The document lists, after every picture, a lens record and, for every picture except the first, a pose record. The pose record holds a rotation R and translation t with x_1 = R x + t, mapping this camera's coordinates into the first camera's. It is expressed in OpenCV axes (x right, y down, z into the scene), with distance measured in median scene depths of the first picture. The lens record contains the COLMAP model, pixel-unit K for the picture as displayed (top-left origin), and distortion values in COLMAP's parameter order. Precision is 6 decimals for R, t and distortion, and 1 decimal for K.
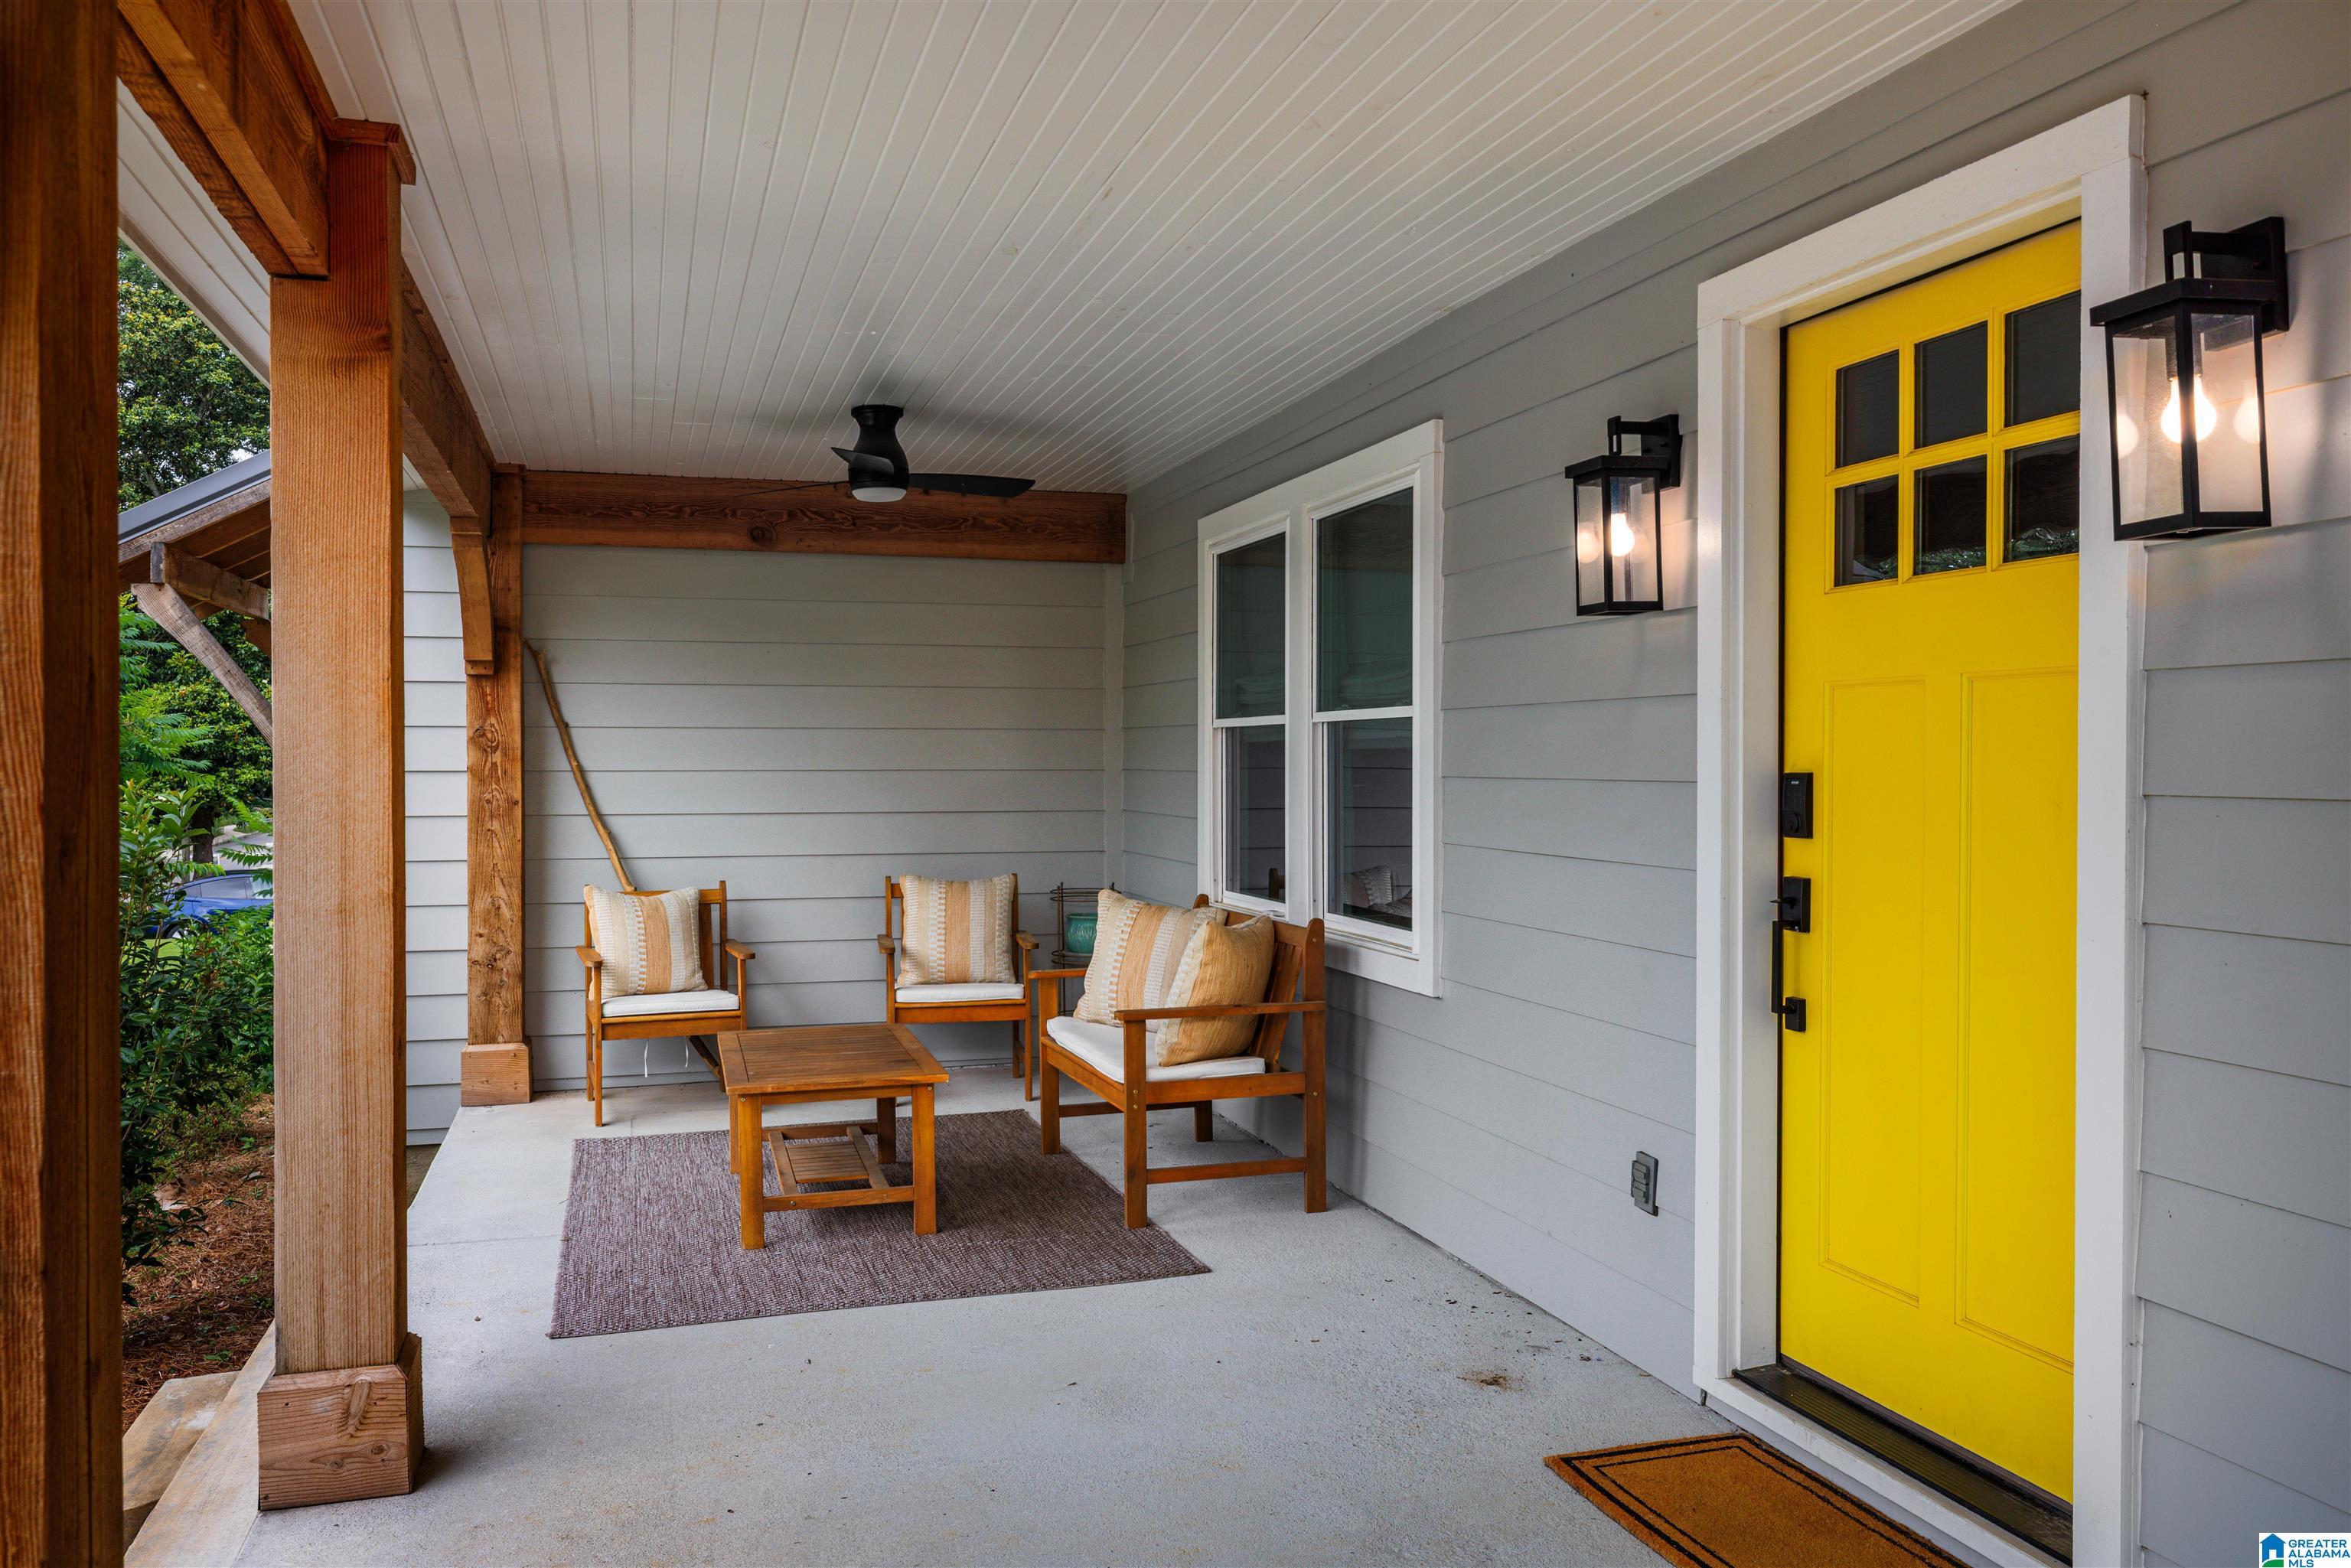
lens RADIAL K [[2017.8, 0, 1175.5], [0, 2017.8, 784.0], [0, 0, 1]] dist [-0.013105, 0.010283]
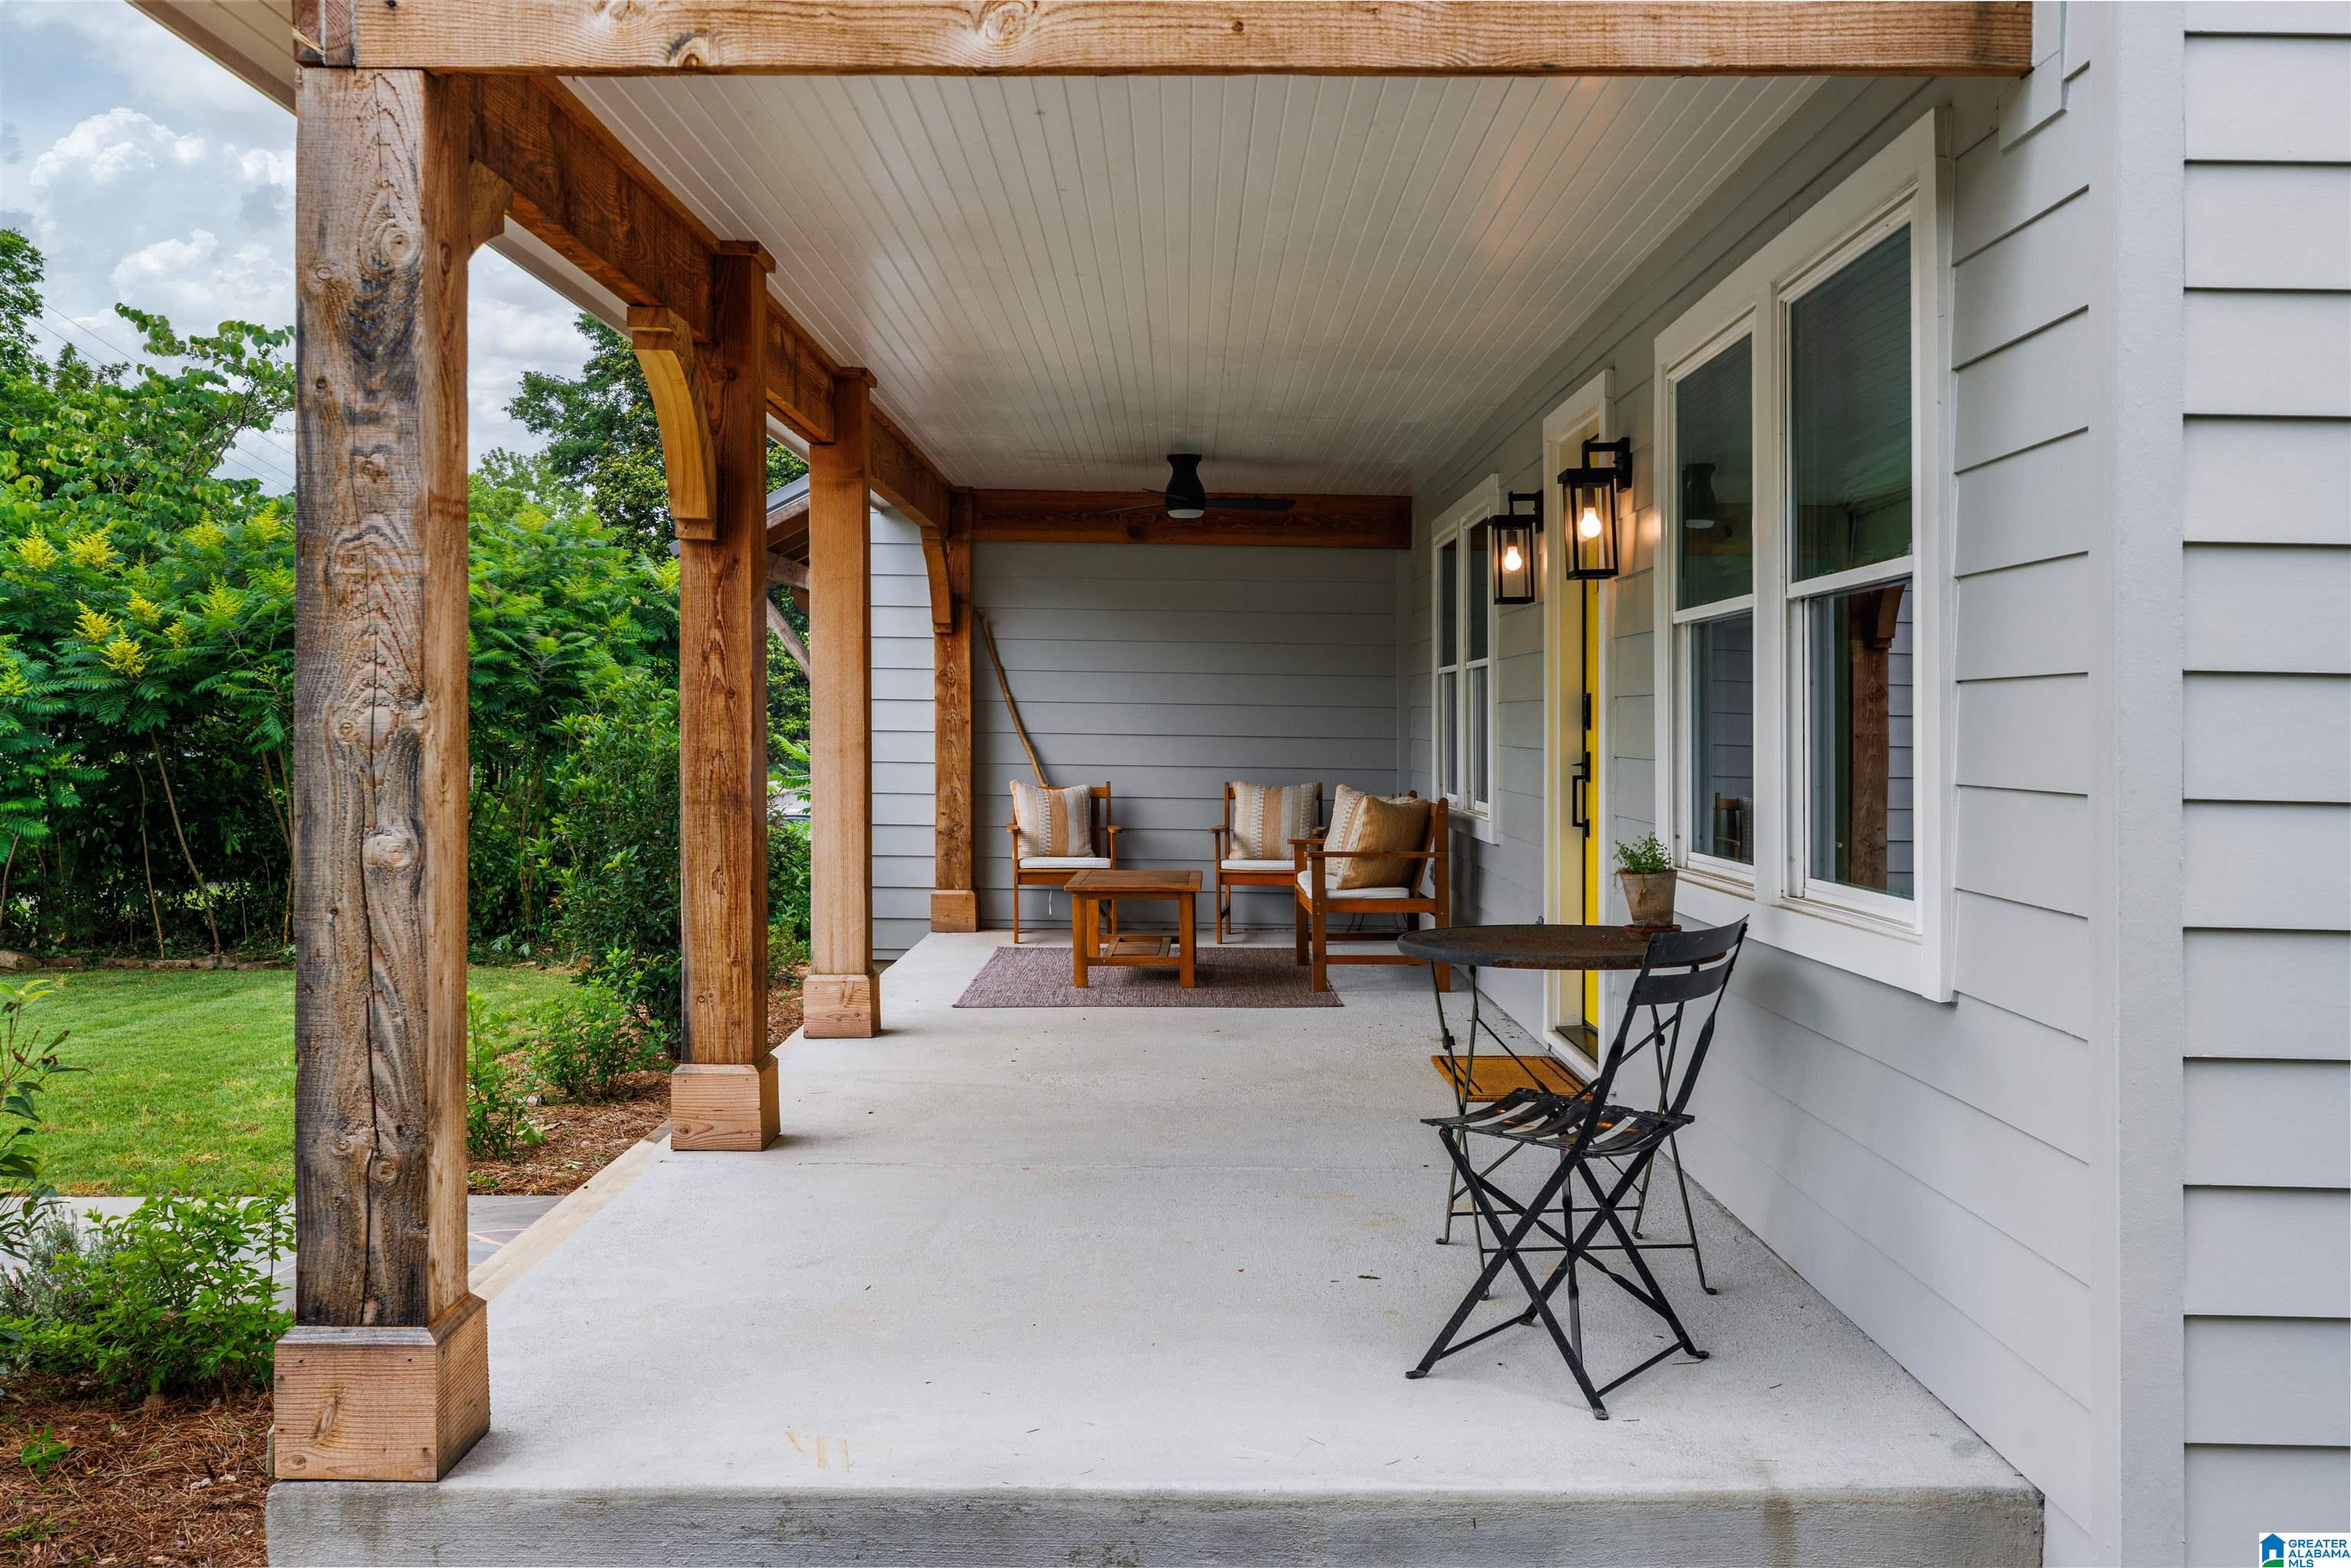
lens RADIAL K [[2257.6, 0, 1182.6], [0, 2257.6, 979.3], [0, 0, 1]] dist [0.001486, -0.000708]
pose [[0.966273, 0.043126, -0.253882, 0.241127], [-0.017421, 0.994566, 0.102638, 0.023736], [0.256929, -0.094753, 0.961774, -0.535414]]
